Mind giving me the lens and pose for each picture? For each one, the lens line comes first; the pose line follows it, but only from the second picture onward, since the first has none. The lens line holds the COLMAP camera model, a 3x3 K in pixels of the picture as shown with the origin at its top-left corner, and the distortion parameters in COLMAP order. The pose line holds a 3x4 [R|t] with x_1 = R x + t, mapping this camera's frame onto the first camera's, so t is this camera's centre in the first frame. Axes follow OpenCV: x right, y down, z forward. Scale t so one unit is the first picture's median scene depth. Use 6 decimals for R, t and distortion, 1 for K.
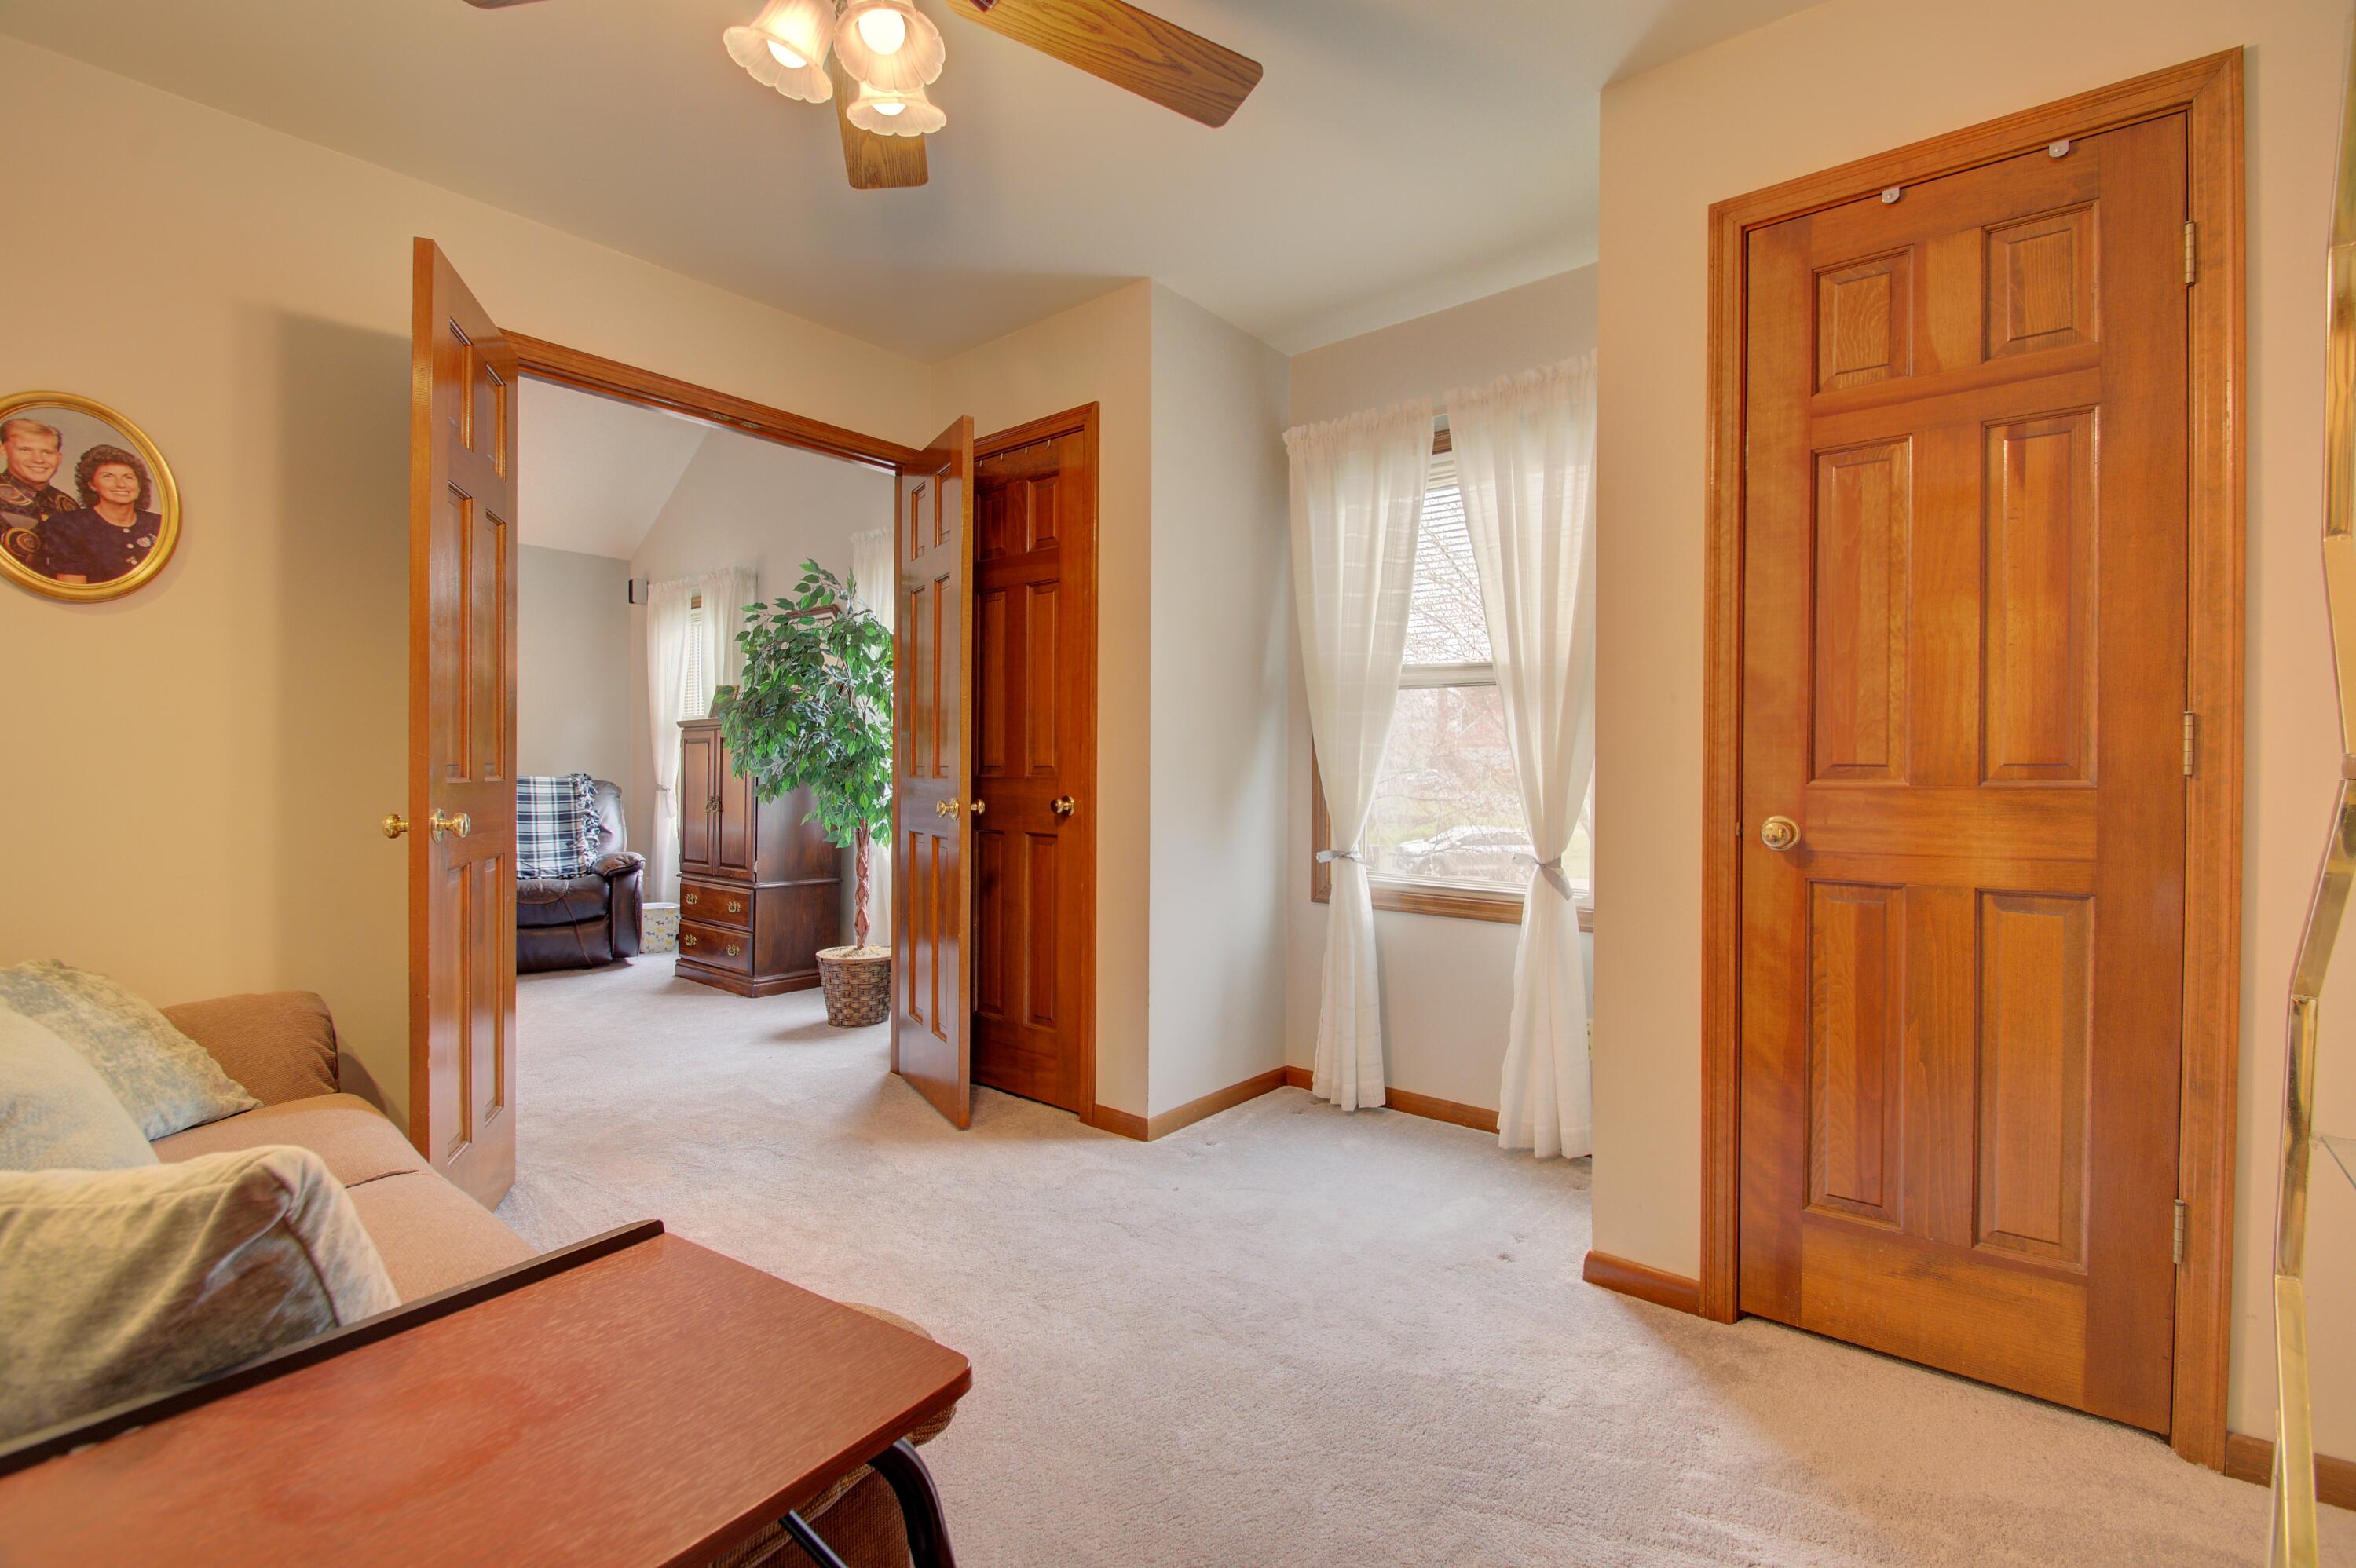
lens RADIAL K [[1032.0, 0, 1183.8], [0, 1032.0, 784.6], [0, 0, 1]] dist [-0.003532, -0.000548]
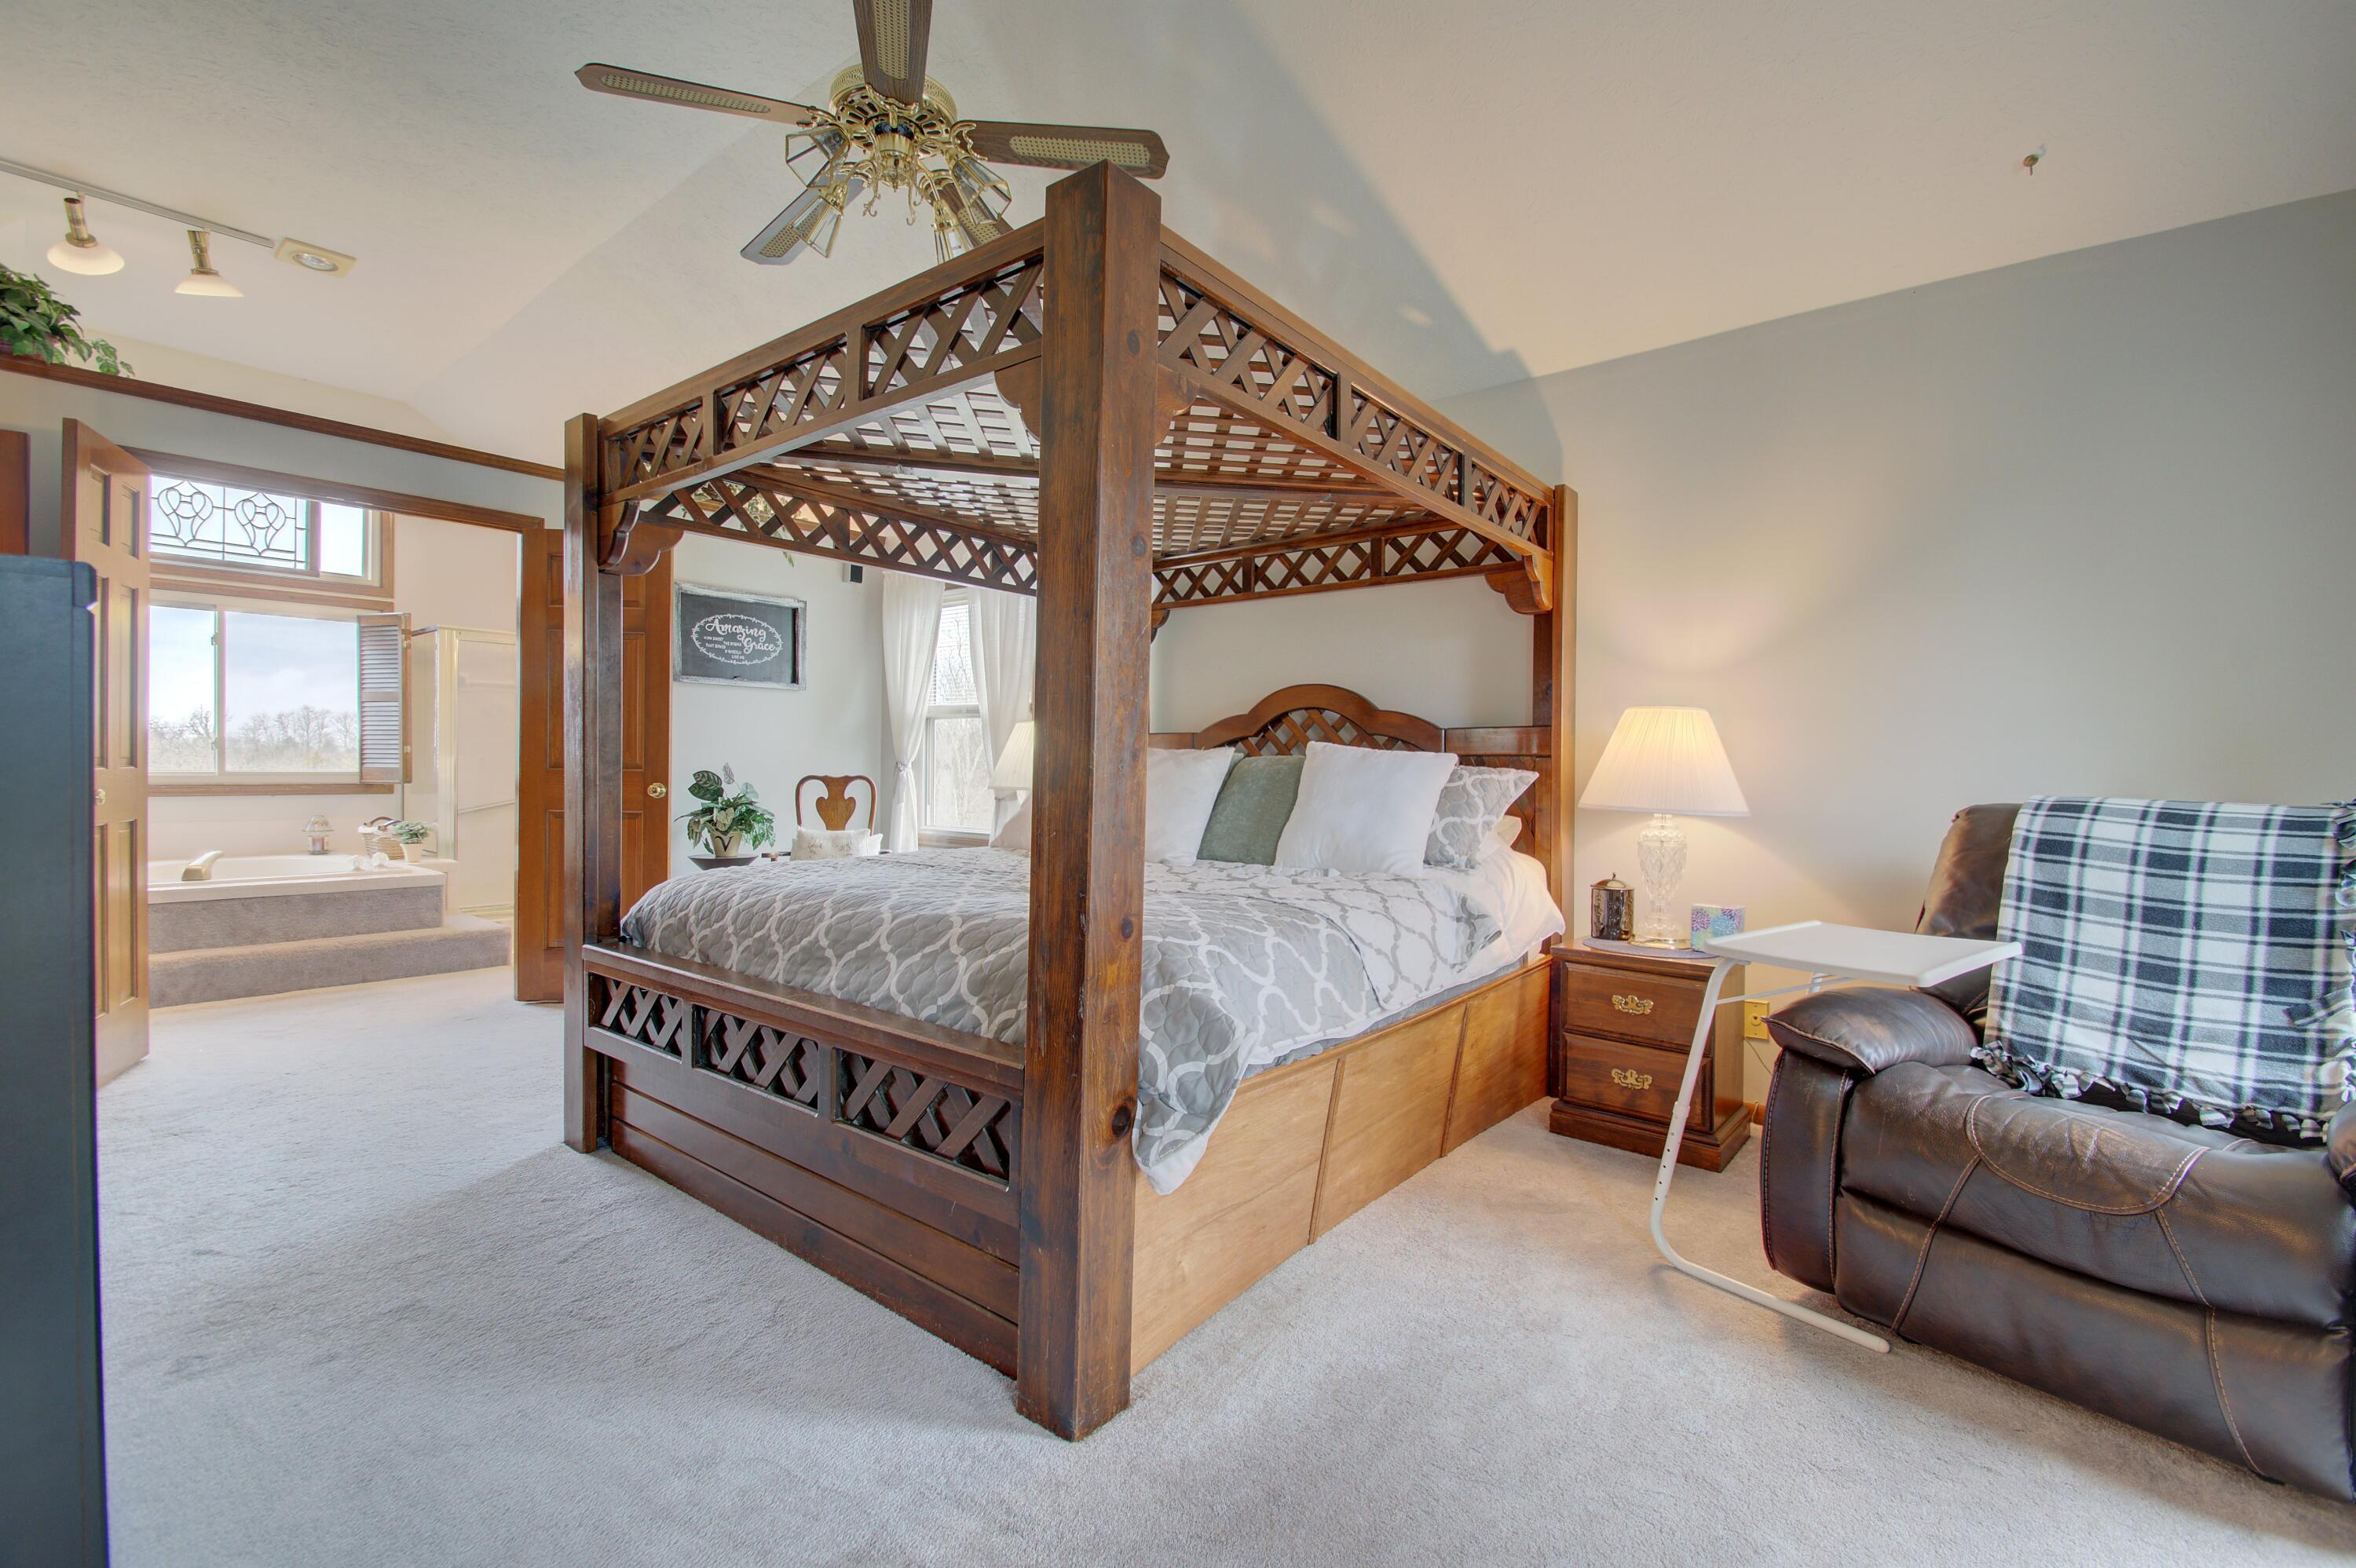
lens RADIAL K [[1032.0, 0, 1188.6], [0, 1032.0, 778.5], [0, 0, 1]] dist [-0.003532, -0.000548]
pose [[0.004887, 0.006250, -0.999969, -0.273644], [-0.013691, 0.999887, 0.006183, -0.014056], [0.999894, 0.013661, 0.004972, 0.646429]]
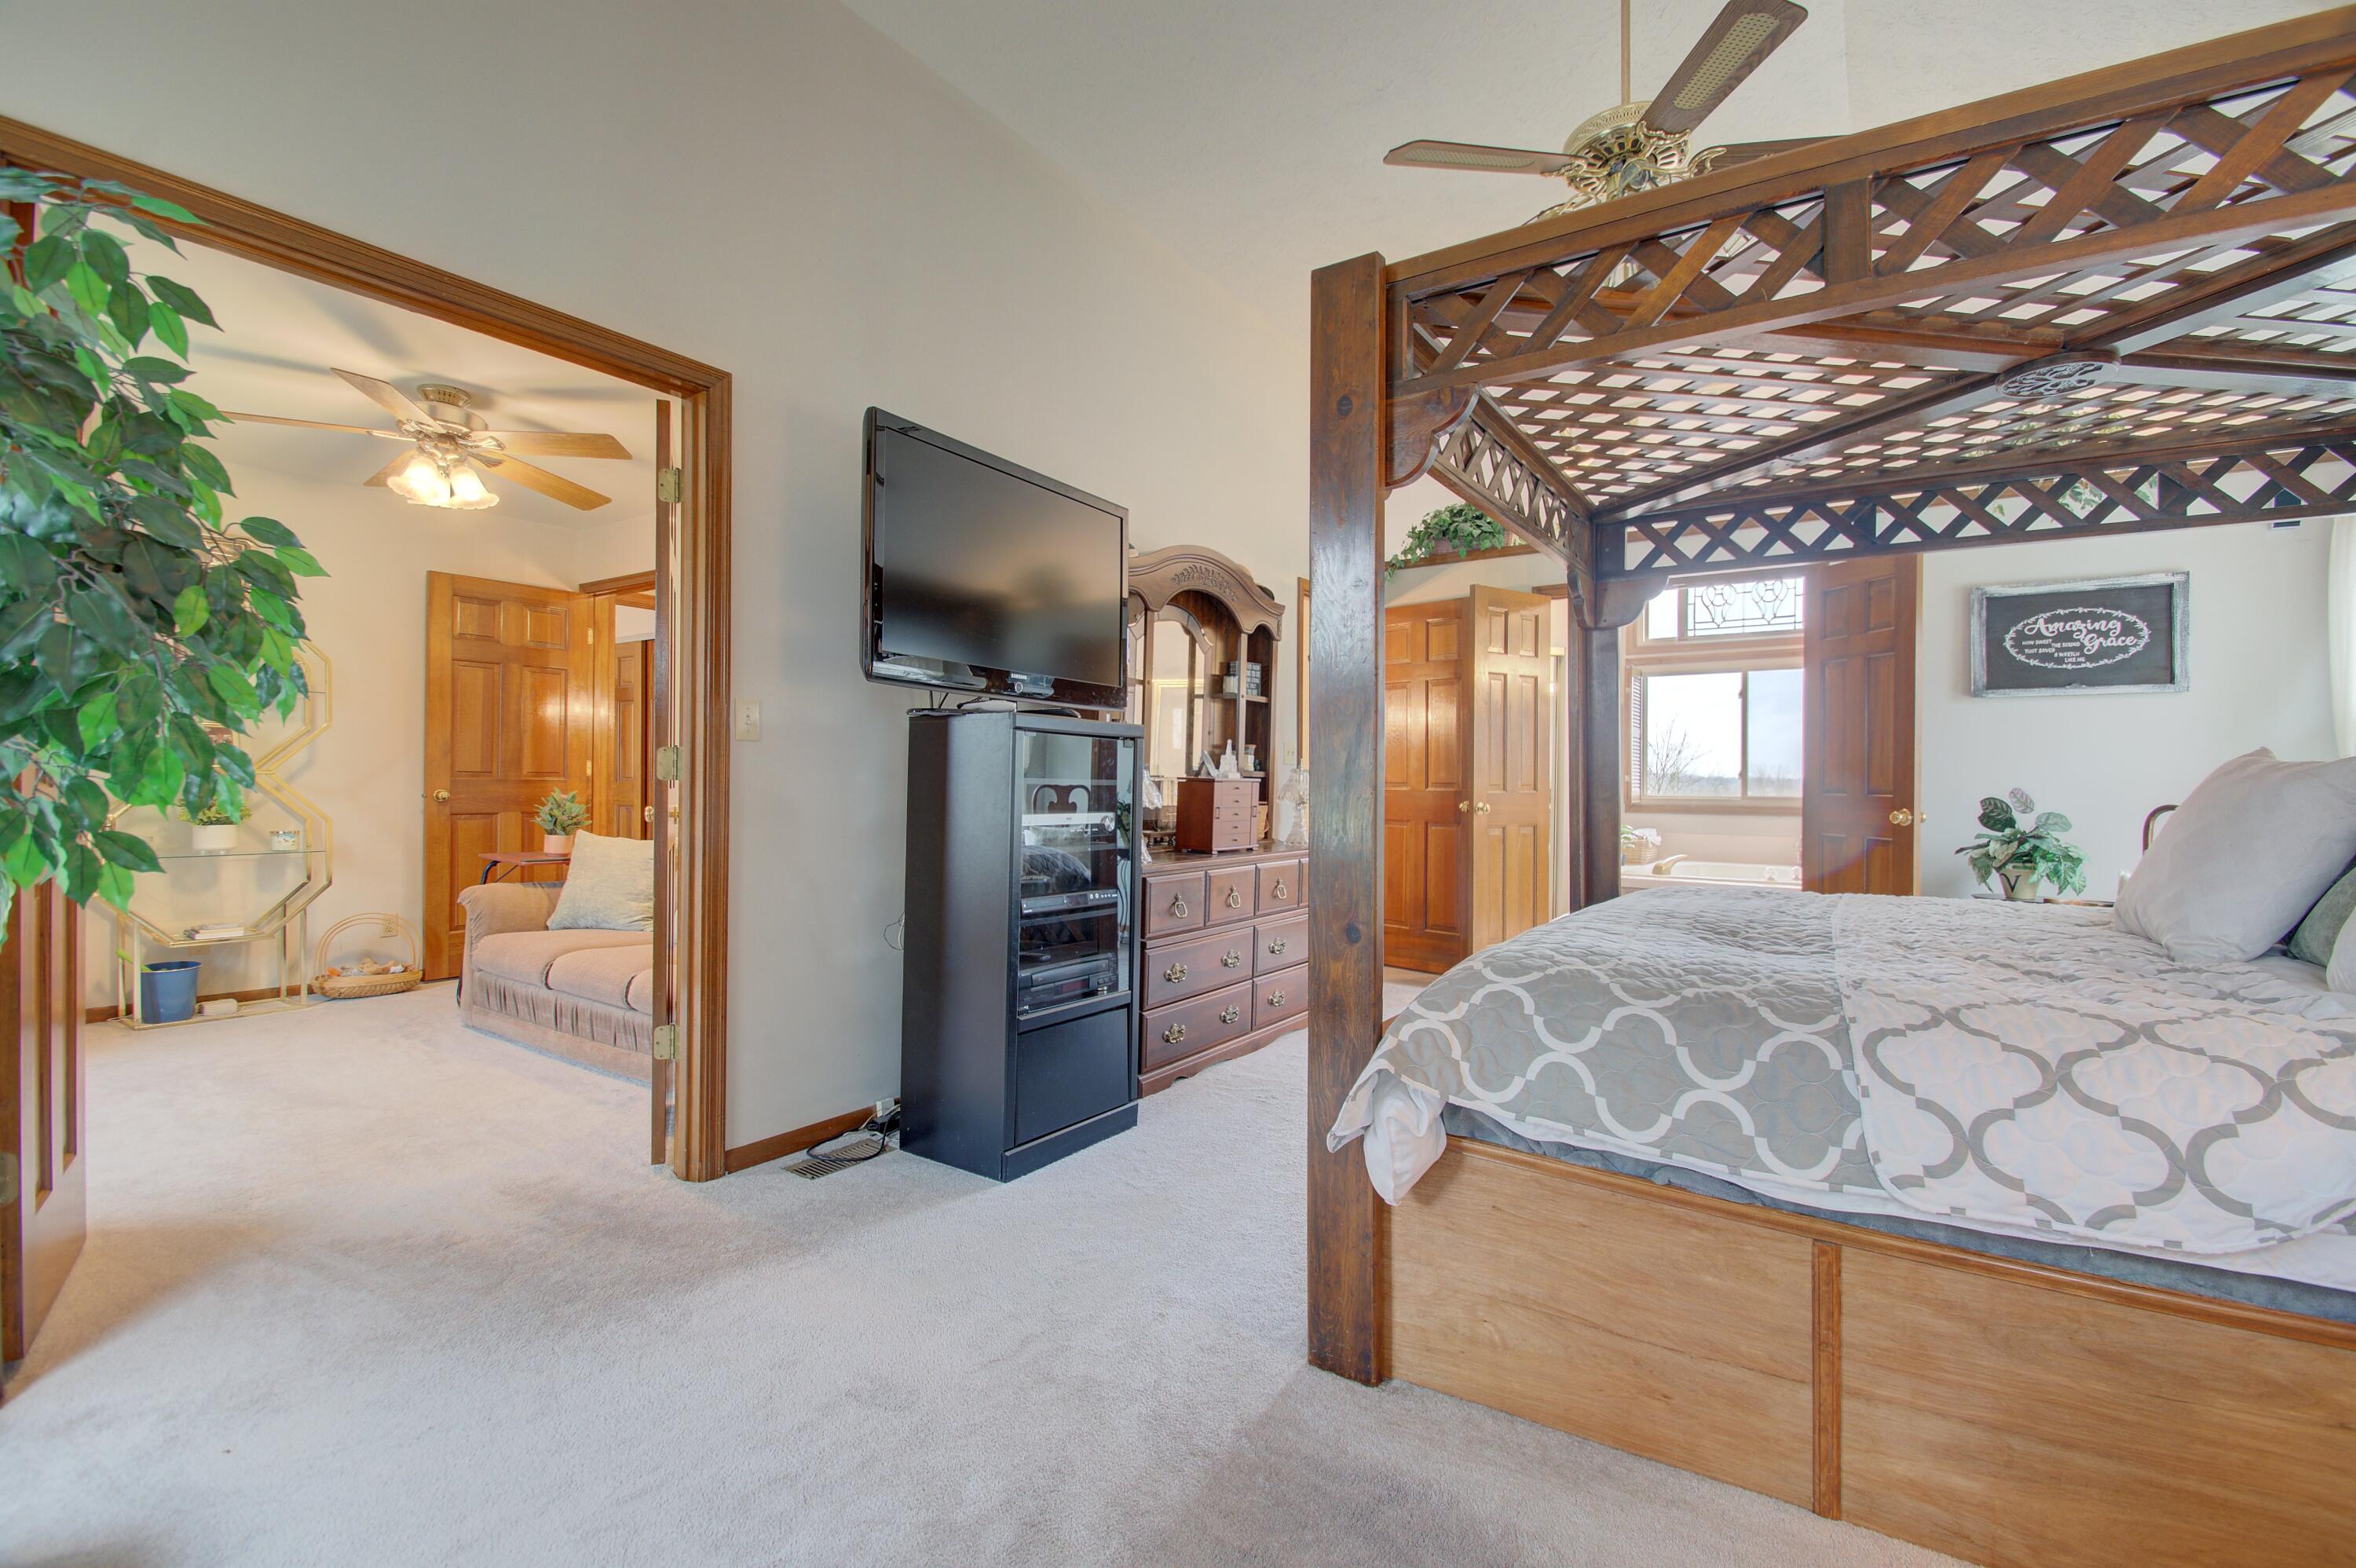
lens RADIAL K [[1032.0, 0, 1181.1], [0, 1032.0, 768.8], [0, 0, 1]] dist [-0.003532, -0.000548]
pose [[-0.996880, -0.016380, -0.077219, -0.445677], [-0.016007, 0.999857, -0.005443, -0.016524], [0.077298, -0.004190, -0.996999, 0.886910]]
